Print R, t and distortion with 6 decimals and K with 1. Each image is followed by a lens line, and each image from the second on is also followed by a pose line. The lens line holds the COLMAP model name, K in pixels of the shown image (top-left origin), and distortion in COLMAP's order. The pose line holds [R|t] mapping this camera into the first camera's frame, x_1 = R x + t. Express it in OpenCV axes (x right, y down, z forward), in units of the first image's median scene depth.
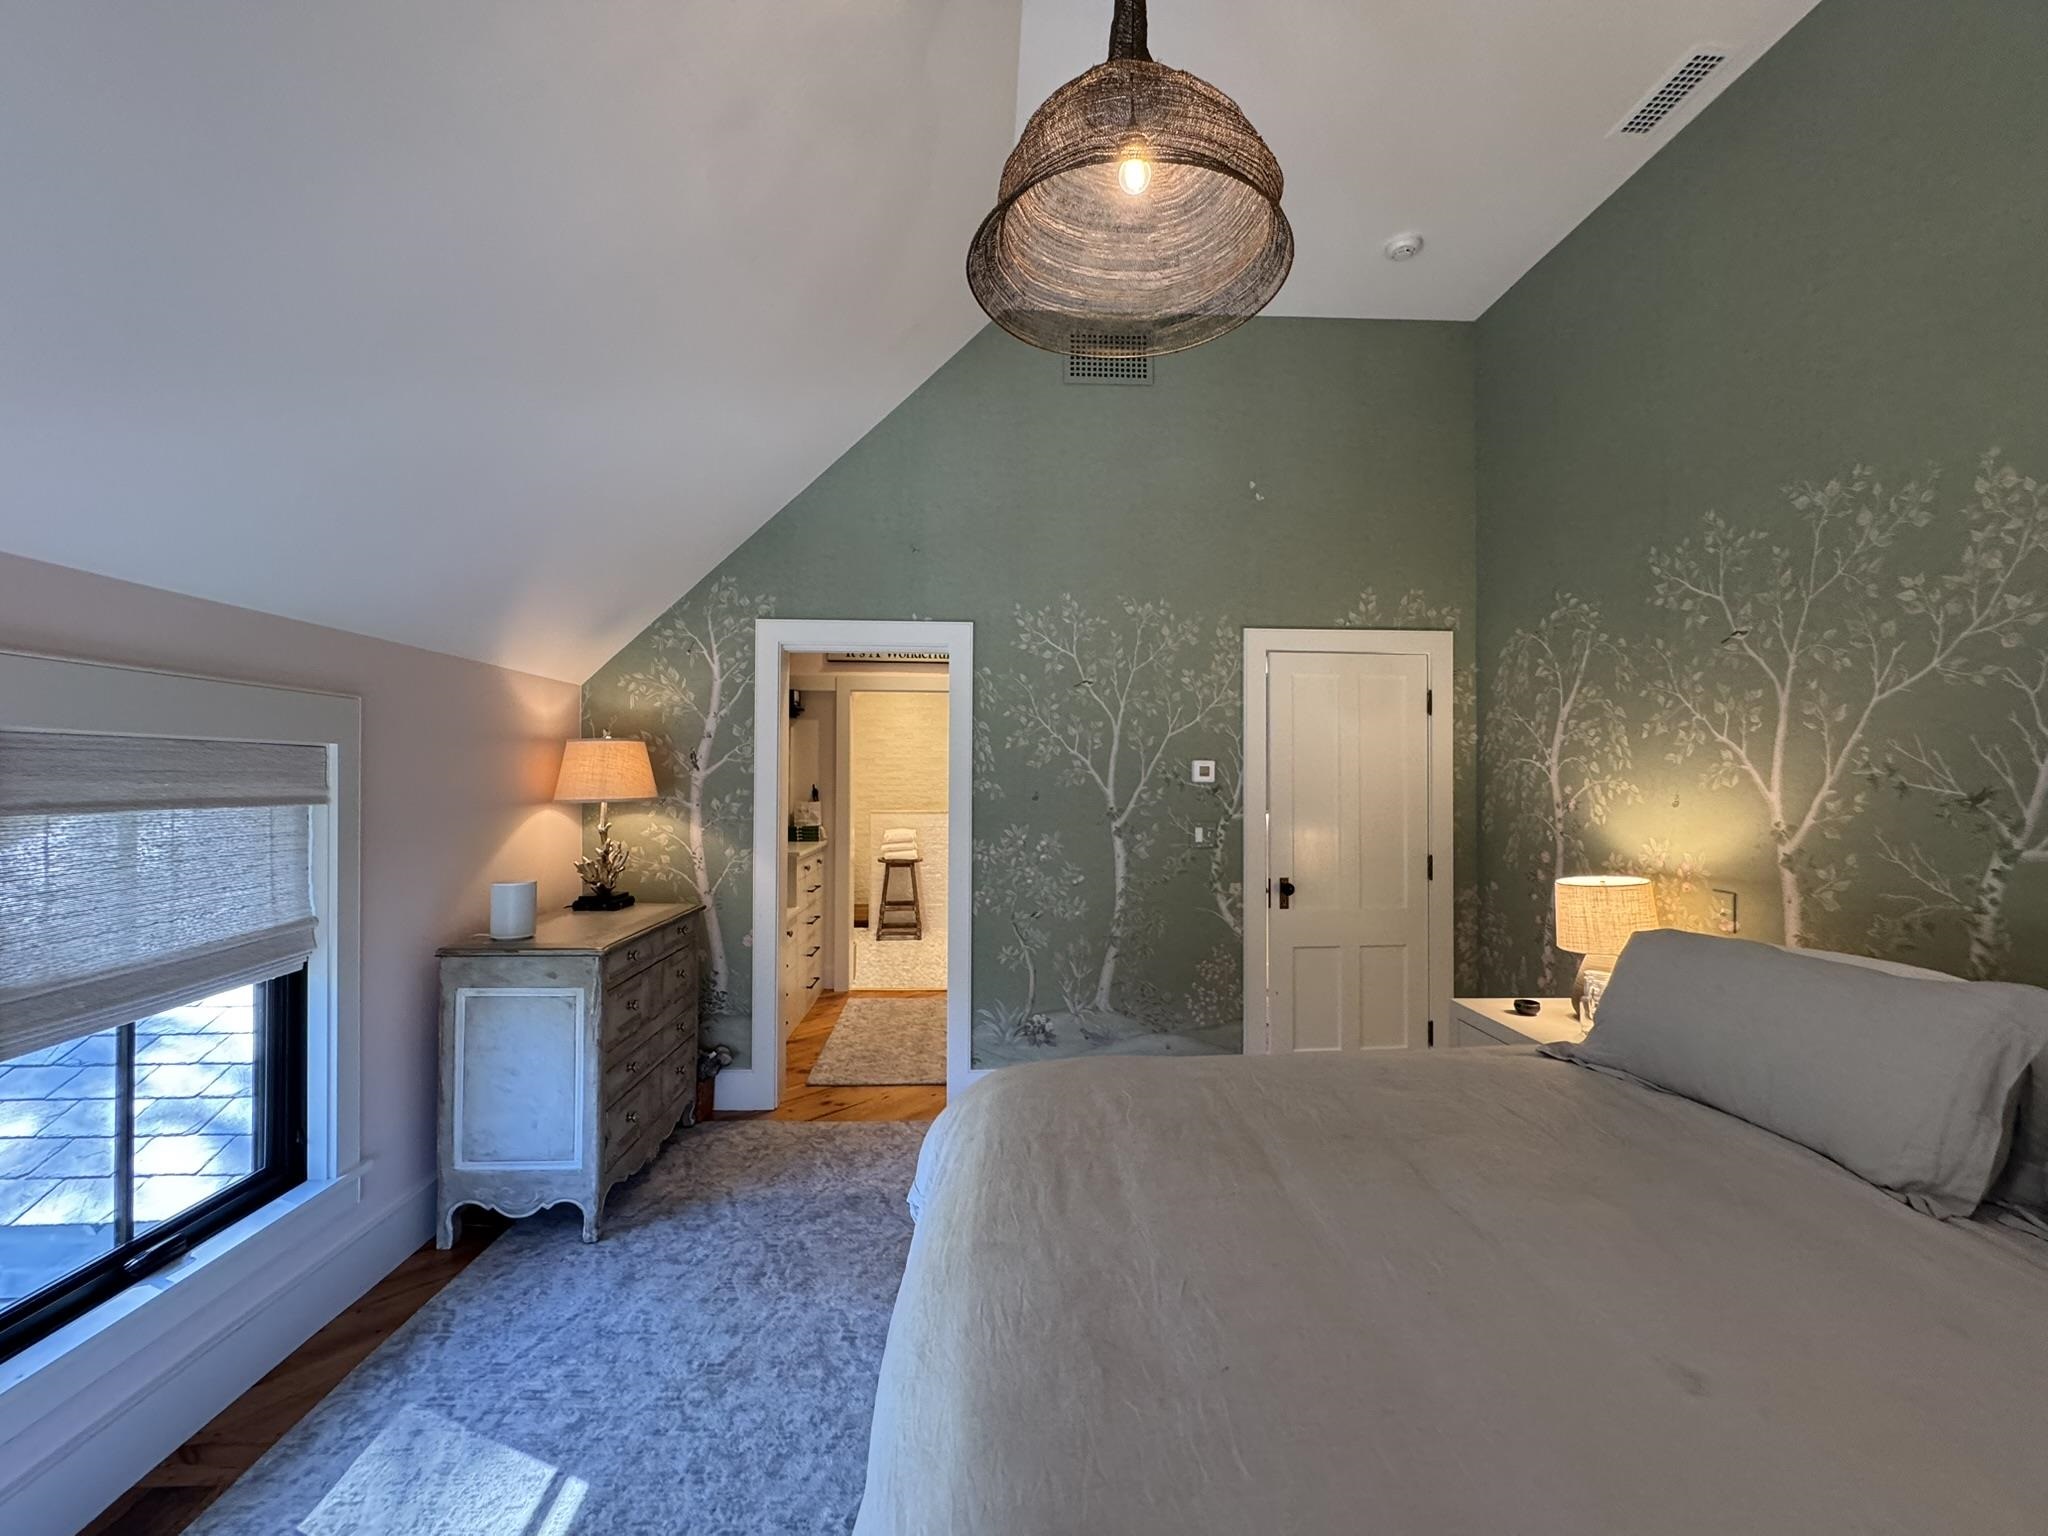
lens RADIAL K [[822.1, 0, 1011.1], [0, 822.1, 767.1], [0, 0, 1]] dist [-0.002903, 0.000341]
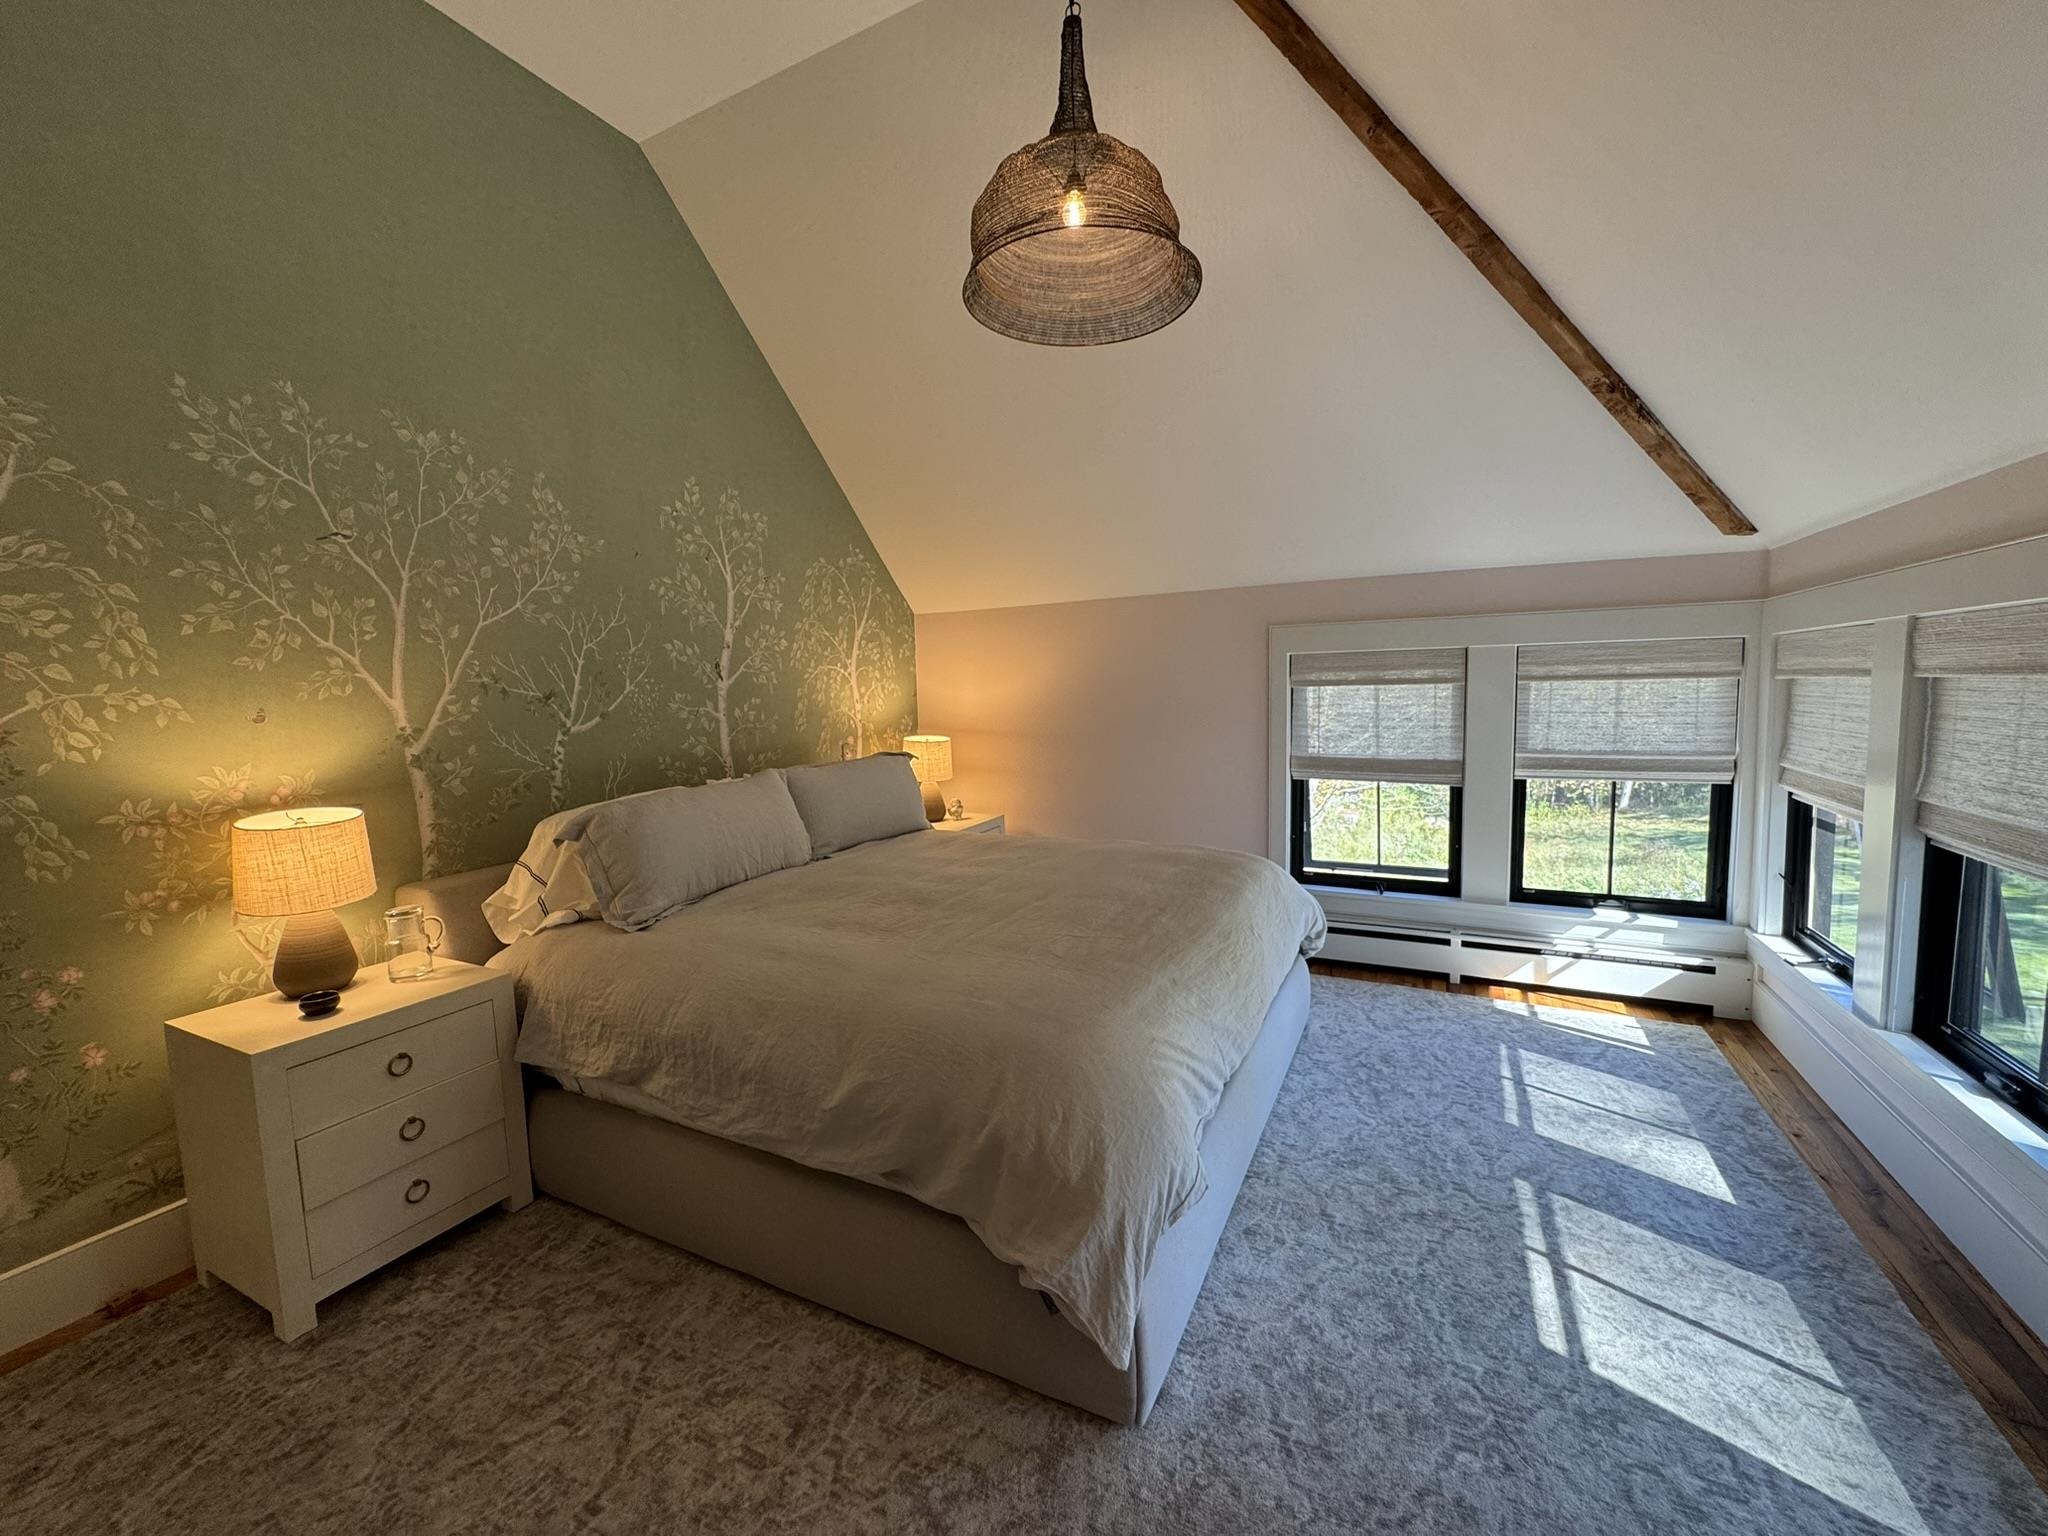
lens RADIAL K [[822.1, 0, 1023.7], [0, 822.1, 774.2], [0, 0, 1]] dist [-0.002903, 0.000341]
pose [[-0.875473, -0.030788, 0.482285, -0.309900], [0.018540, 0.995094, 0.097179, 0.039854], [-0.482910, 0.094019, -0.870608, 1.580029]]
